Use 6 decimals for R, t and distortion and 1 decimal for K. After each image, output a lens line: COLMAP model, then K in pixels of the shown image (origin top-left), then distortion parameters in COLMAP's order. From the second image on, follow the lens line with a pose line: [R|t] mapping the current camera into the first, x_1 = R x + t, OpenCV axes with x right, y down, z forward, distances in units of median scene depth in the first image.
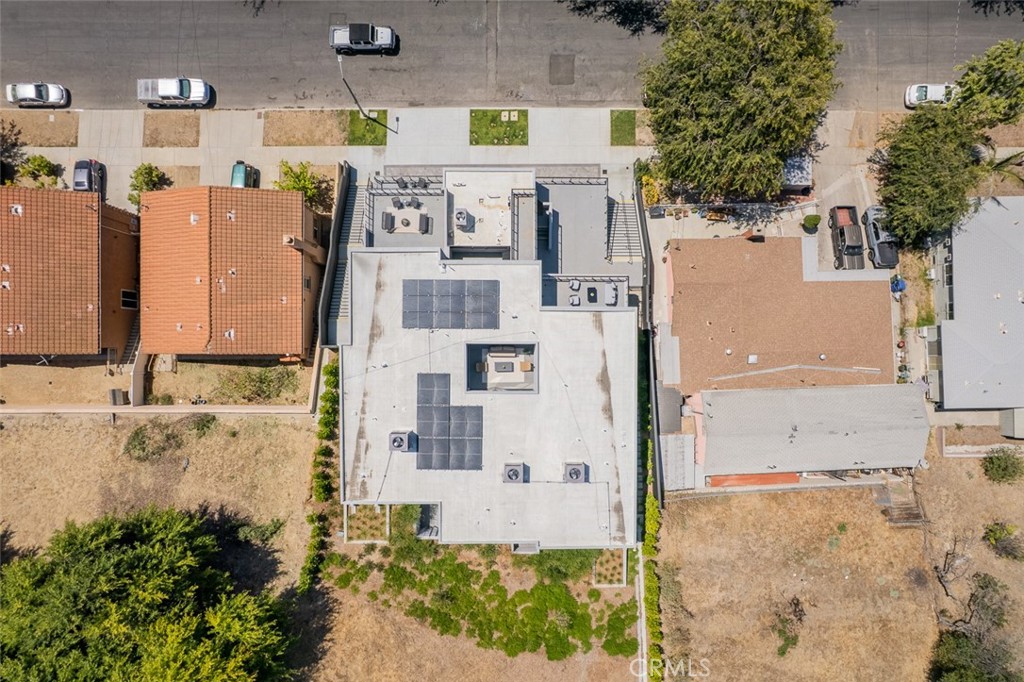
lens RADIAL K [[651.2, 0, 516.3], [0, 651.2, 353.9], [0, 0, 1]] dist [-0.075042, 0.065824]
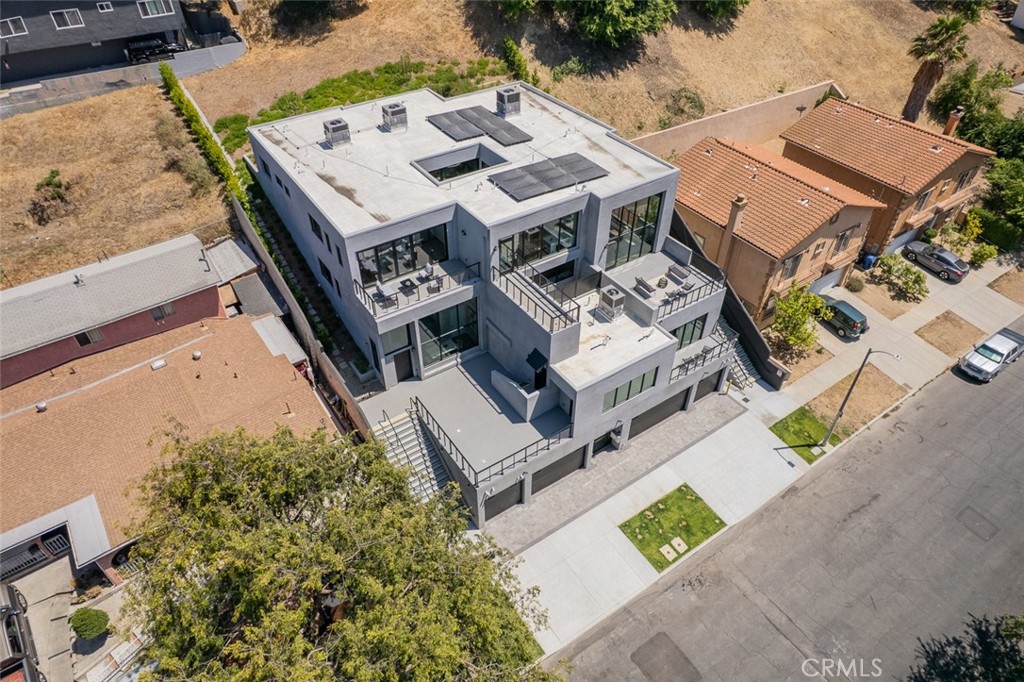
lens RADIAL K [[651.2, 0, 516.3], [0, 651.2, 353.9], [0, 0, 1]] dist [-0.075042, 0.065824]
pose [[-0.824644, 0.362308, -0.434390, 0.363947], [-0.565064, -0.562634, 0.603444, -0.650353], [-0.025770, 0.743085, 0.668701, 0.557219]]
